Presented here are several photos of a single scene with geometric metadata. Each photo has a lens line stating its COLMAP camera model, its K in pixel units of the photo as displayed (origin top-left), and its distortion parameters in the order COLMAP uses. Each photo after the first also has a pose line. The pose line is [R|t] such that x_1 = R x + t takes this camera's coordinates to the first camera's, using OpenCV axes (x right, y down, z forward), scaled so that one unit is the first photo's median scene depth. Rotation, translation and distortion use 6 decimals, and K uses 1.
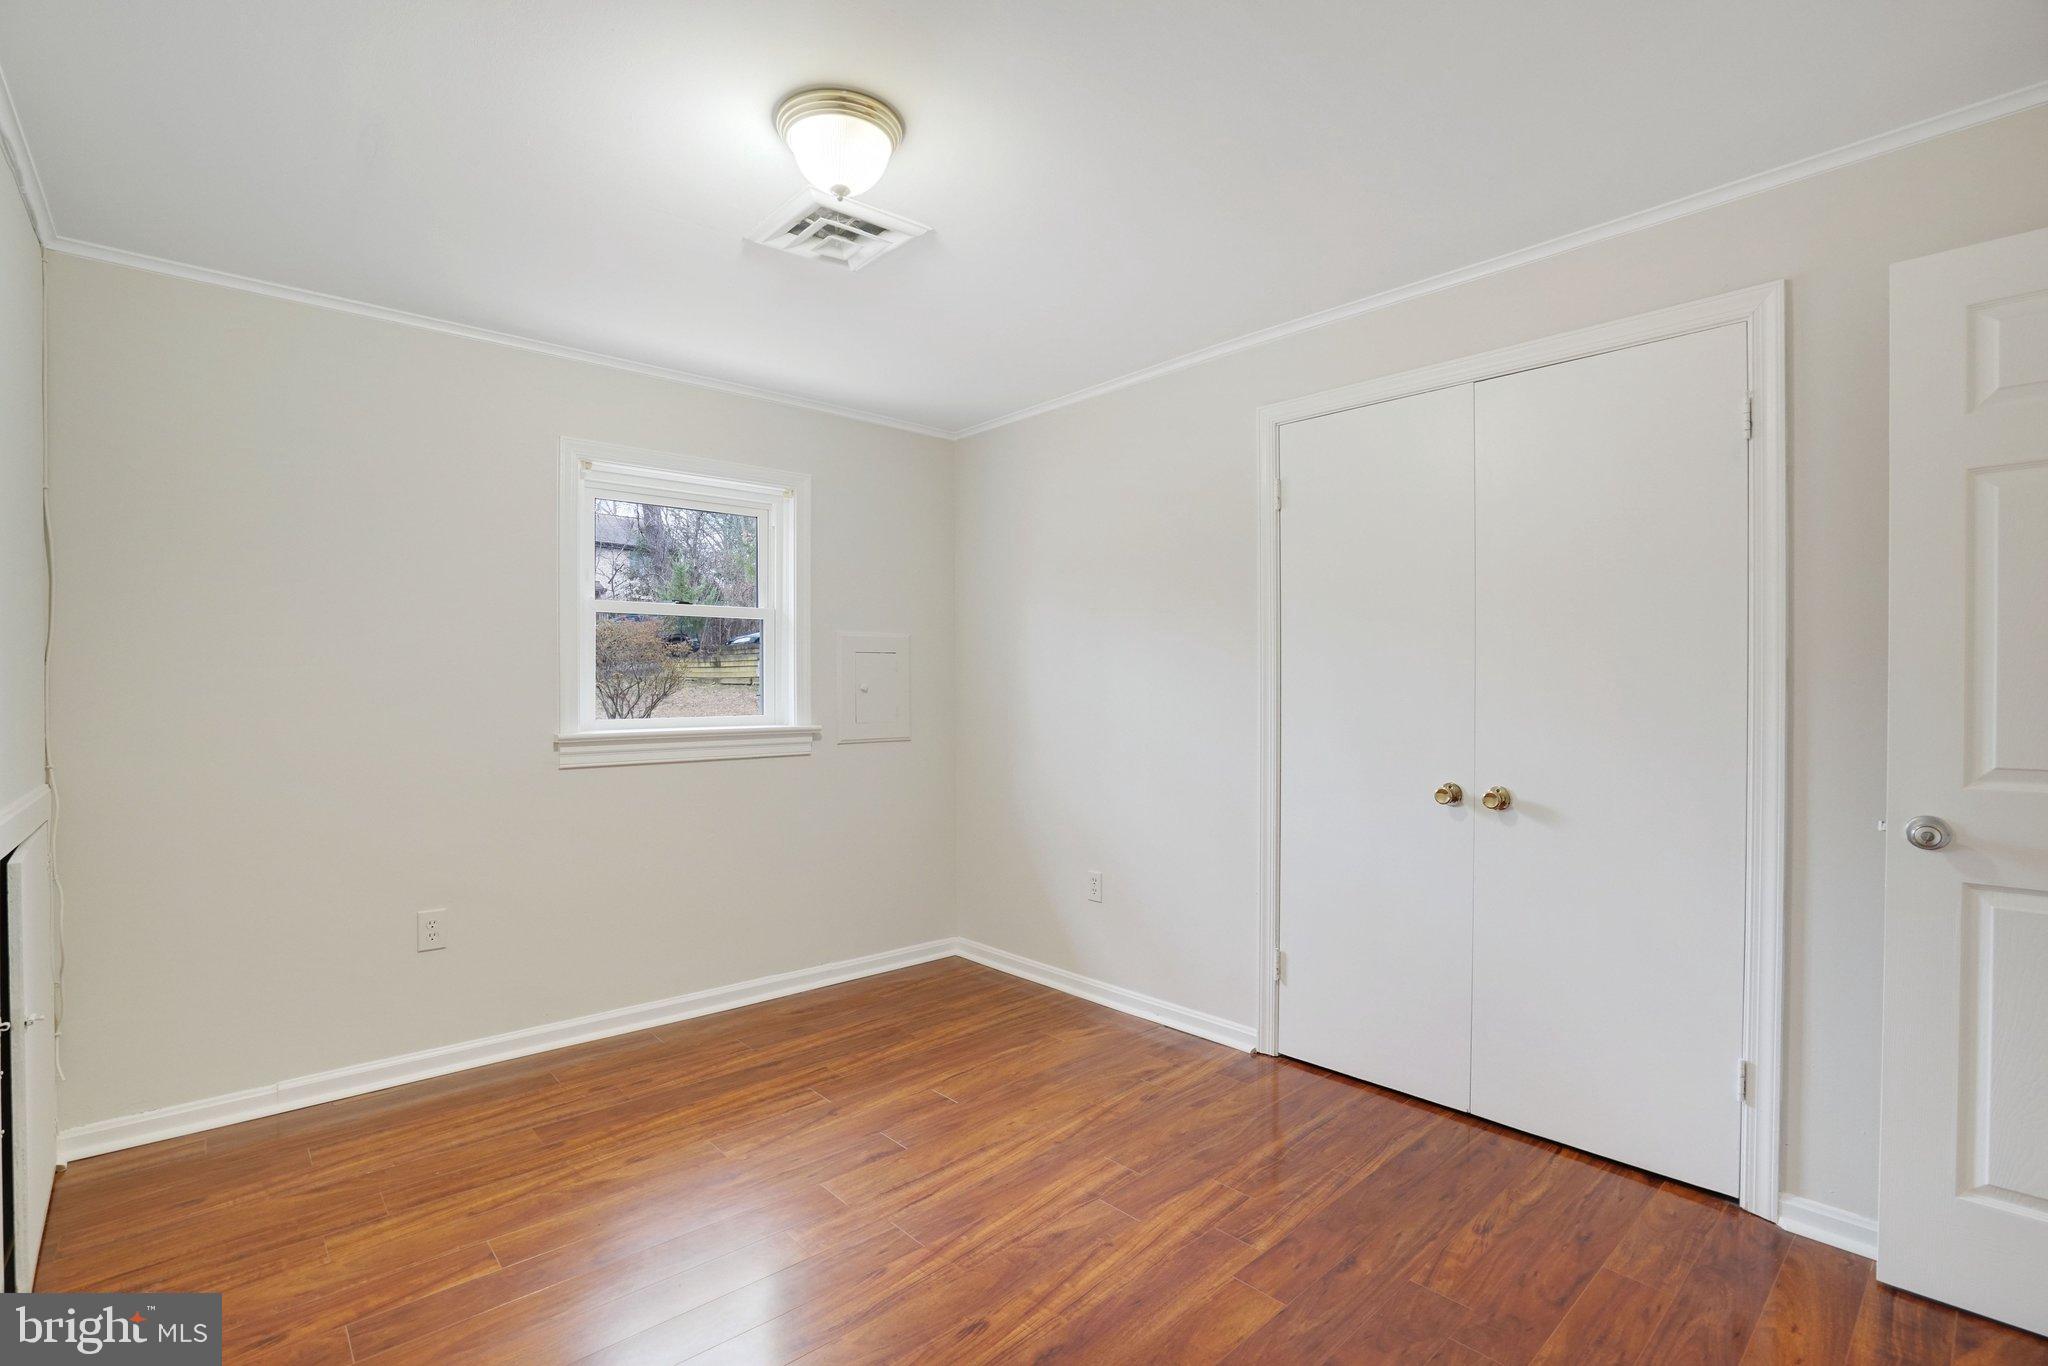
lens RADIAL K [[937.8, 0, 1012.2], [0, 937.8, 698.4], [0, 0, 1]] dist [-0.059664, 0.020082]
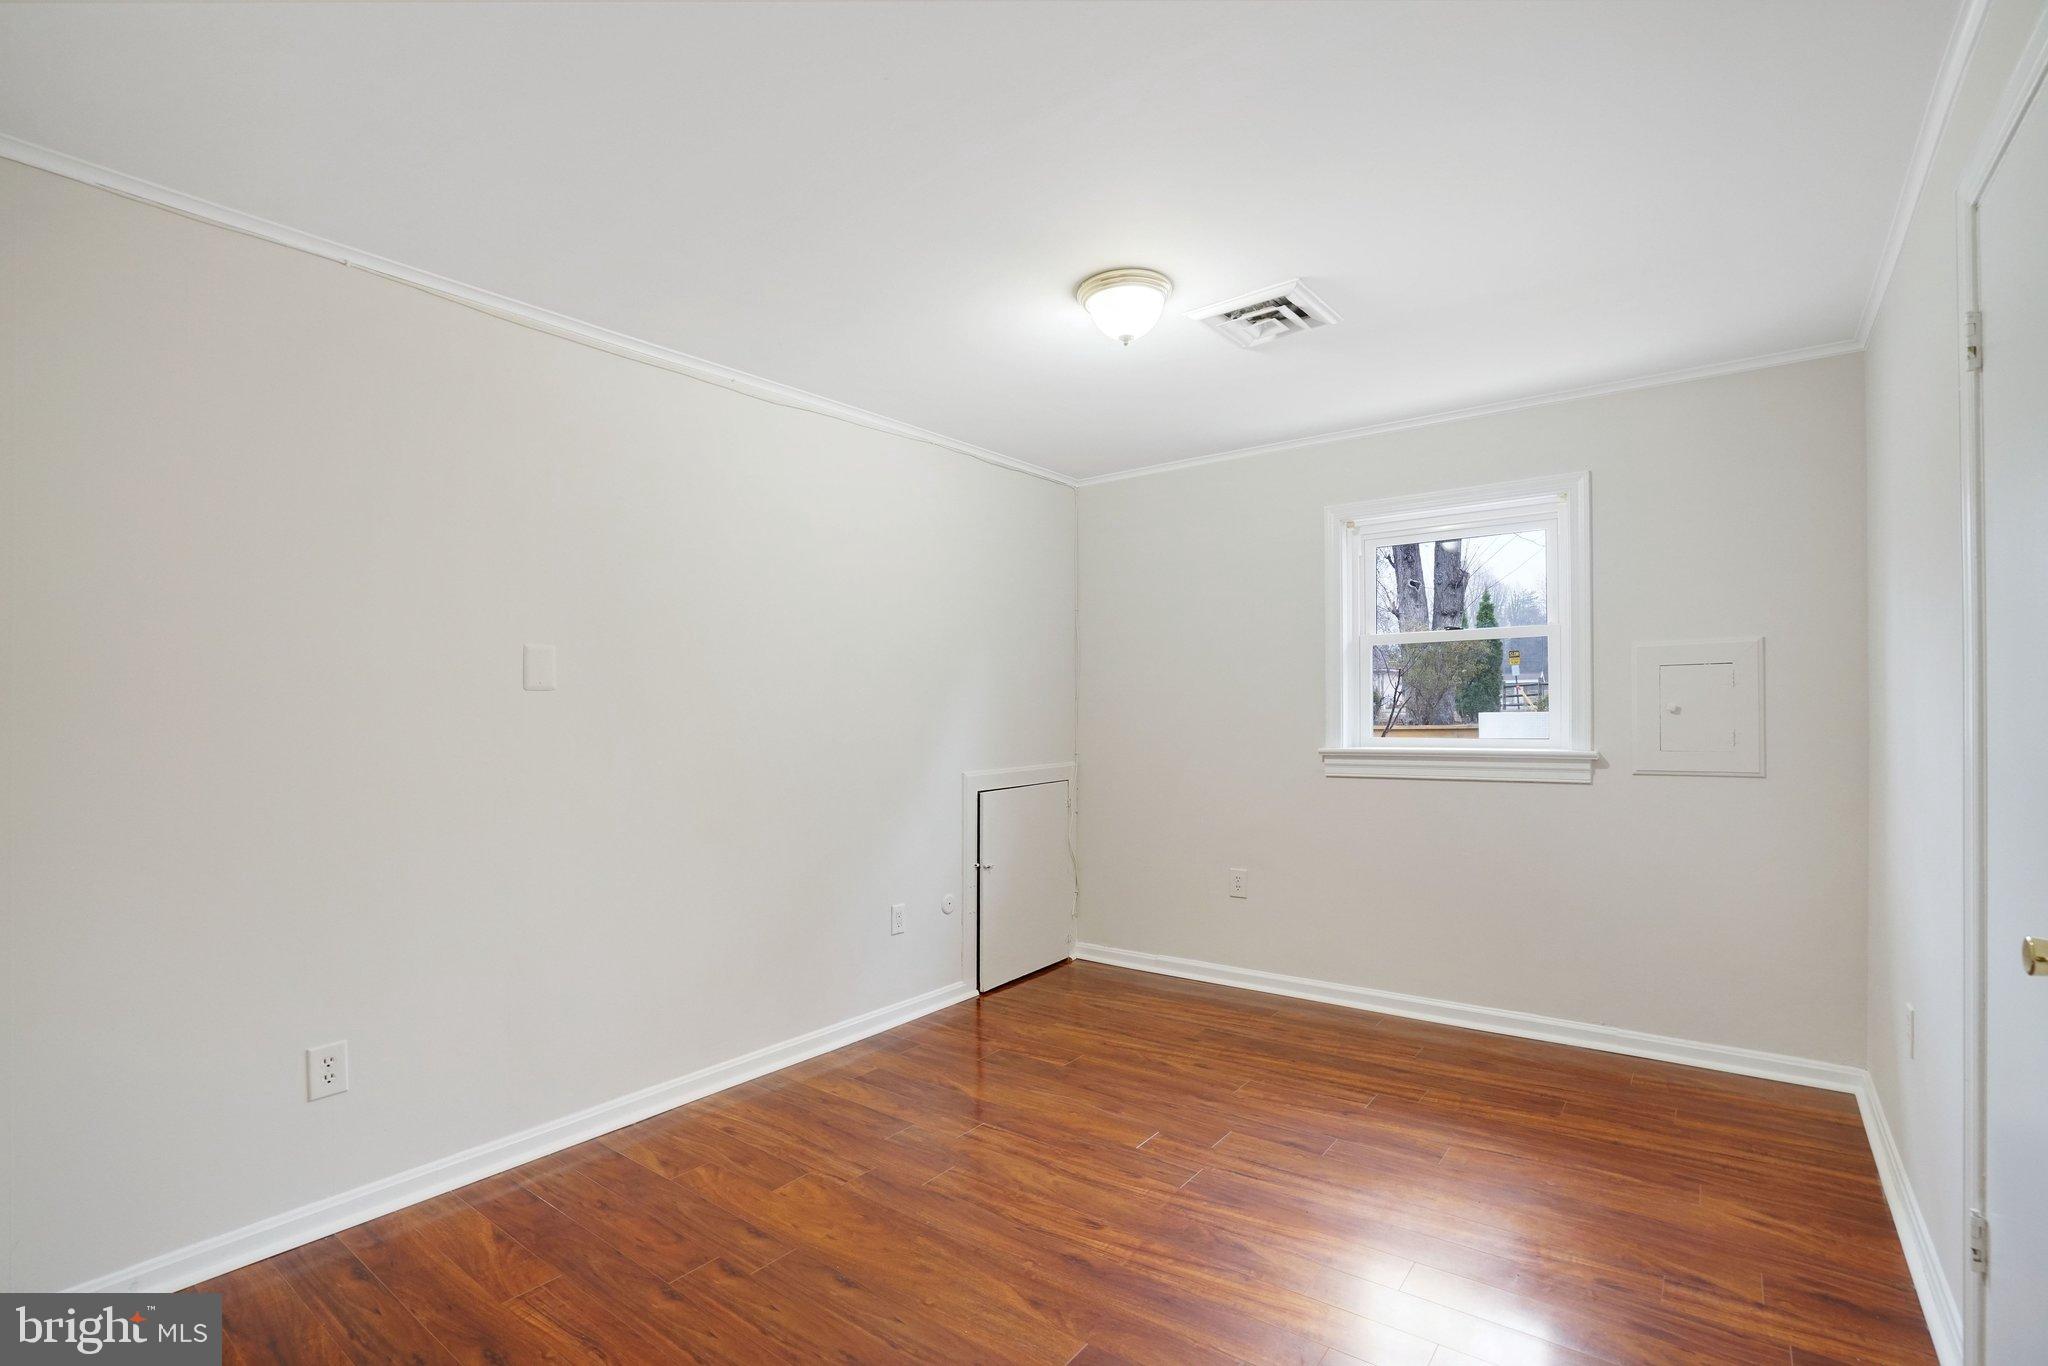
lens RADIAL K [[937.8, 0, 1012.2], [0, 937.8, 698.4], [0, 0, 1]] dist [-0.059664, 0.020082]
pose [[0.179680, -0.014251, -0.983622, 0.699856], [-0.001093, 0.999892, -0.014686, -0.009560], [0.983725, 0.003714, 0.179645, 0.386705]]
